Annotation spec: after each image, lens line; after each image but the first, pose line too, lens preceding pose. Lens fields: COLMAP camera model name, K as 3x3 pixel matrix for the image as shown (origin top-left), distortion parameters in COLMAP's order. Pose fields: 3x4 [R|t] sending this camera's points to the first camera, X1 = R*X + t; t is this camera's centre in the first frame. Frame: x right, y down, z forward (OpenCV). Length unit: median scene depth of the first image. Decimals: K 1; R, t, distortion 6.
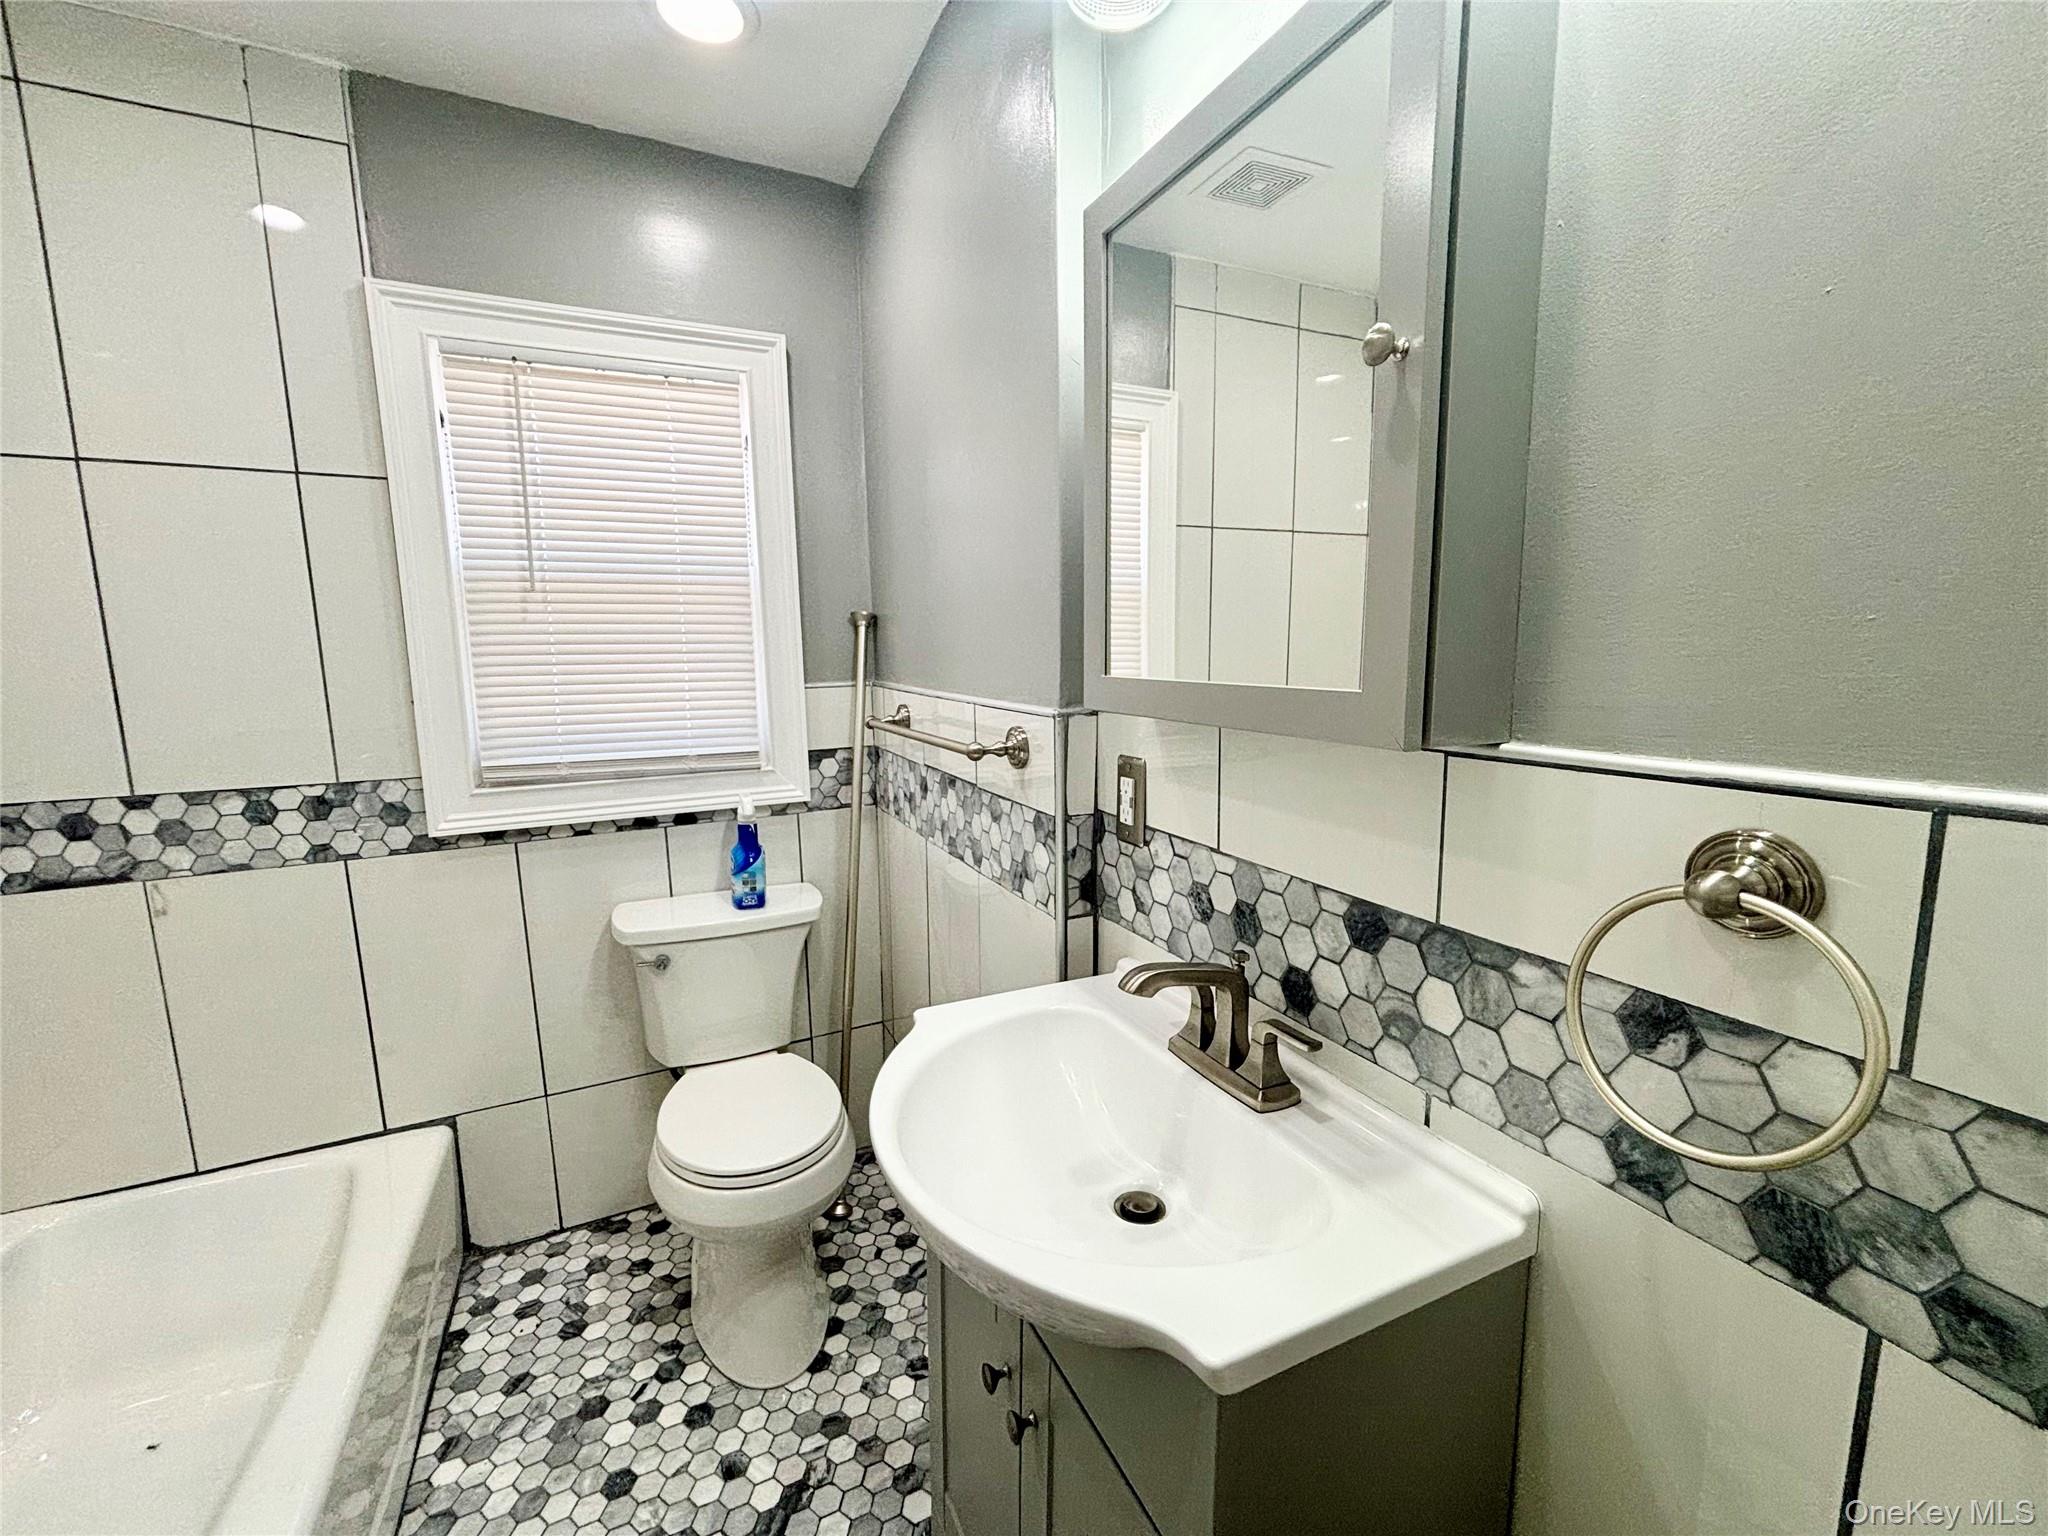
lens RADIAL K [[827.9, 0, 1024.0], [0, 827.9, 768.0], [0, 0, 1]] dist [-0.000903, 0.000588]
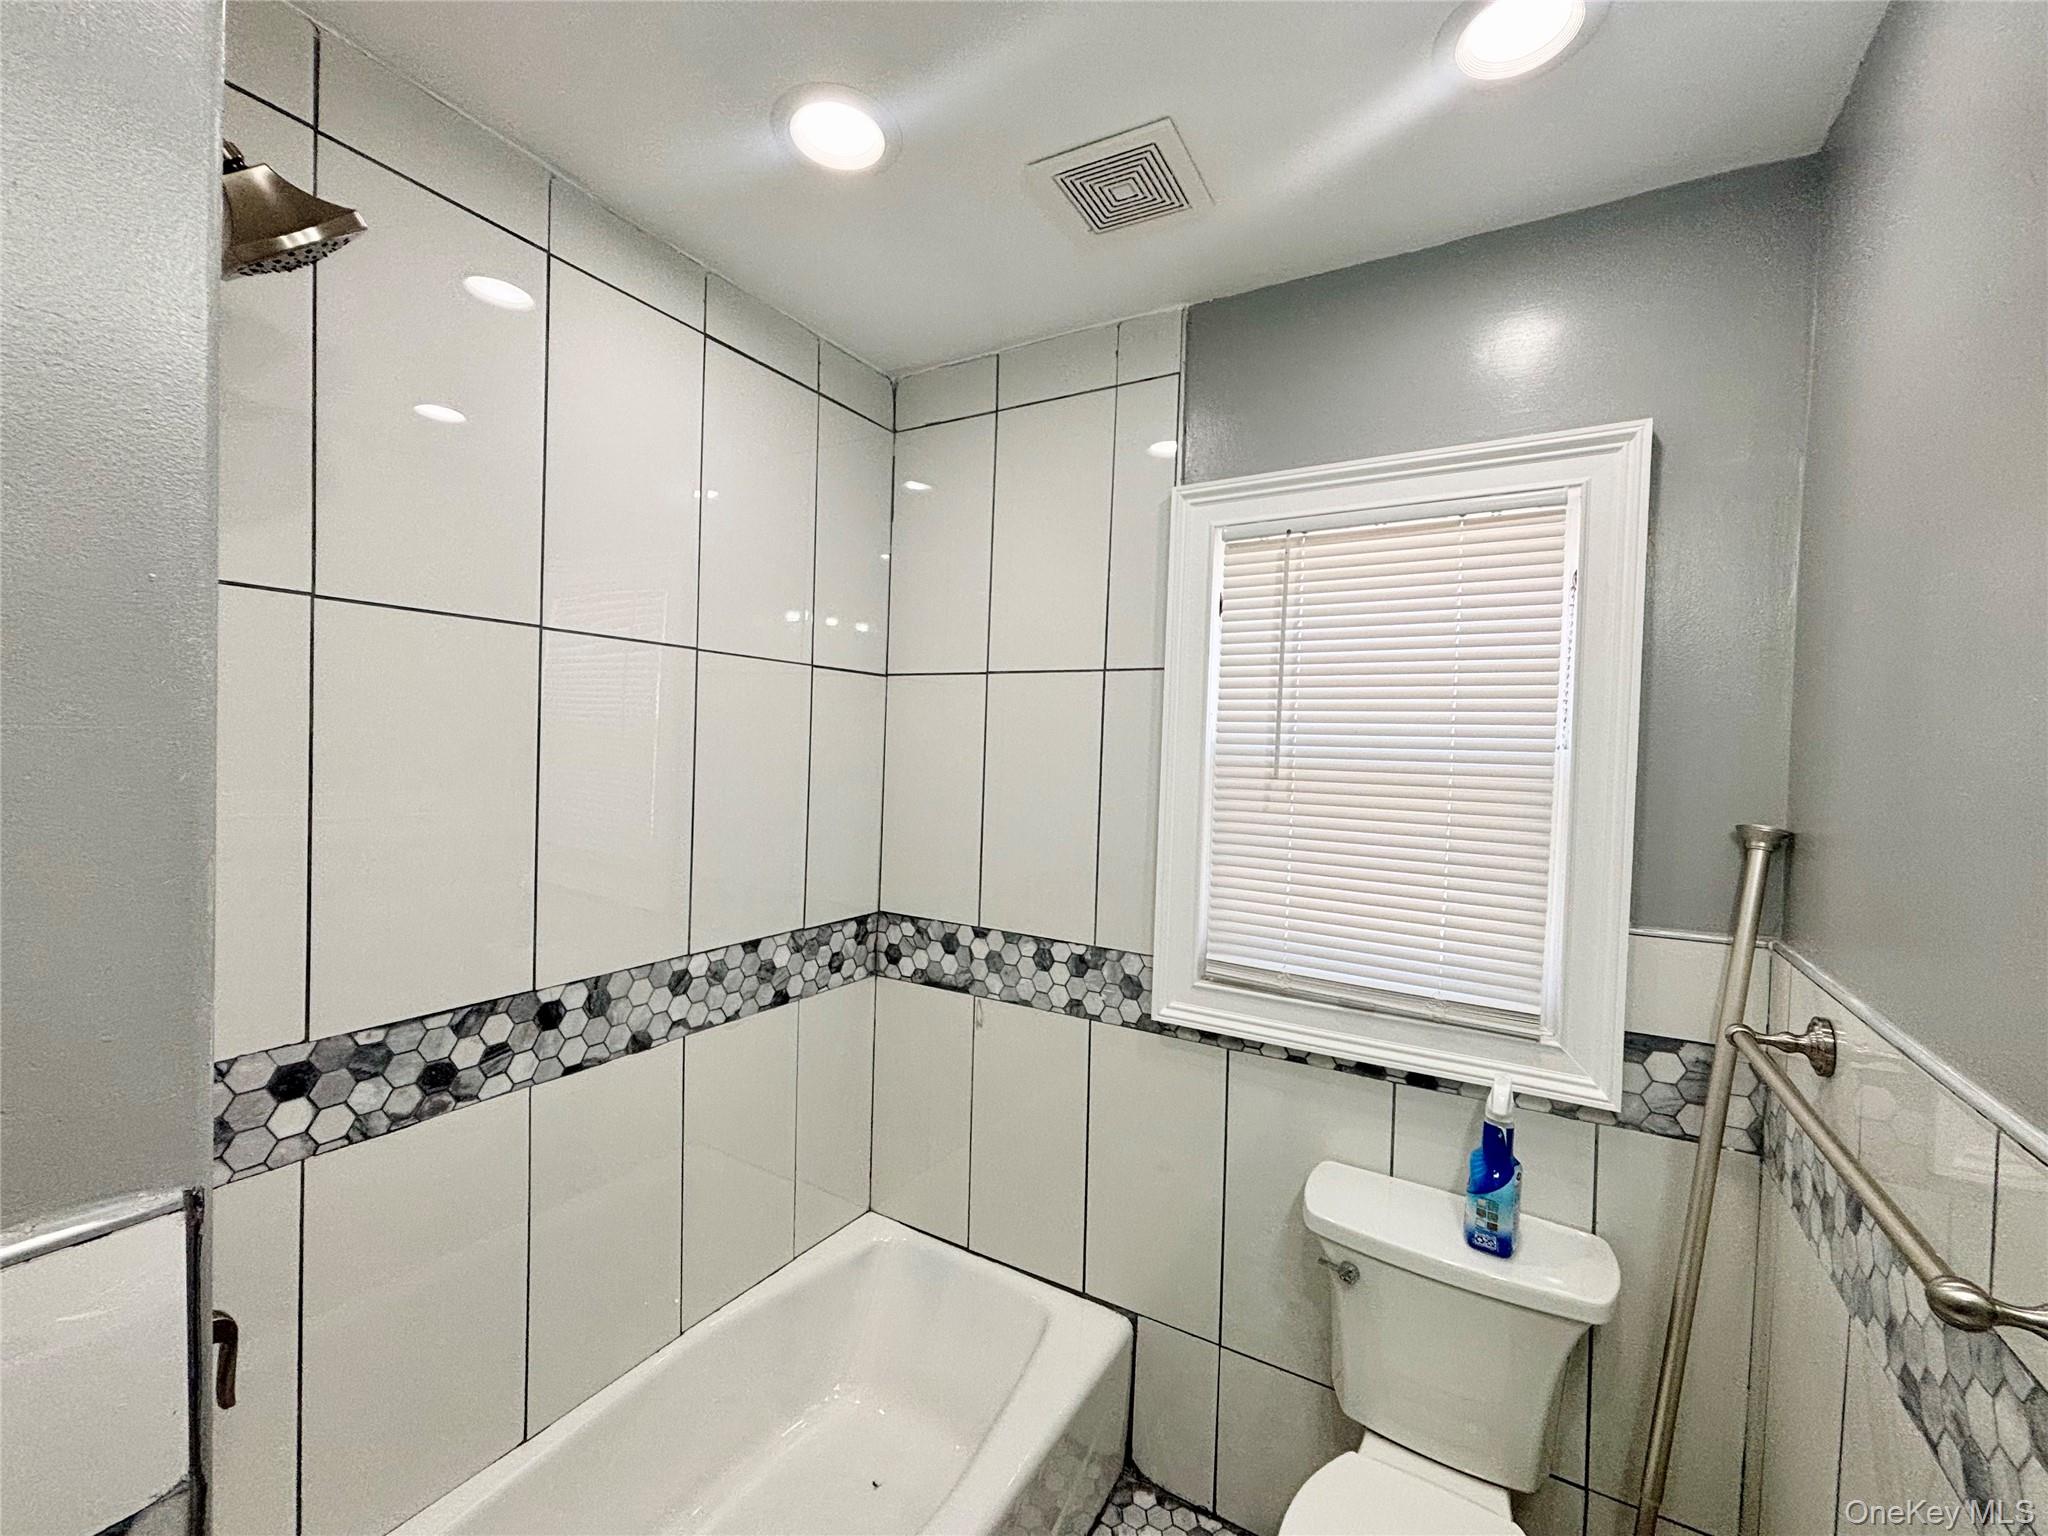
lens RADIAL K [[839.2, 0, 1016.5], [0, 839.2, 764.7], [0, 0, 1]] dist [0.002195, -0.000505]
pose [[0.552582, 0.047907, -0.832081, 0.010626], [-0.157757, 0.986312, -0.047979, -0.147653], [0.818392, 0.157779, 0.552576, 0.278373]]
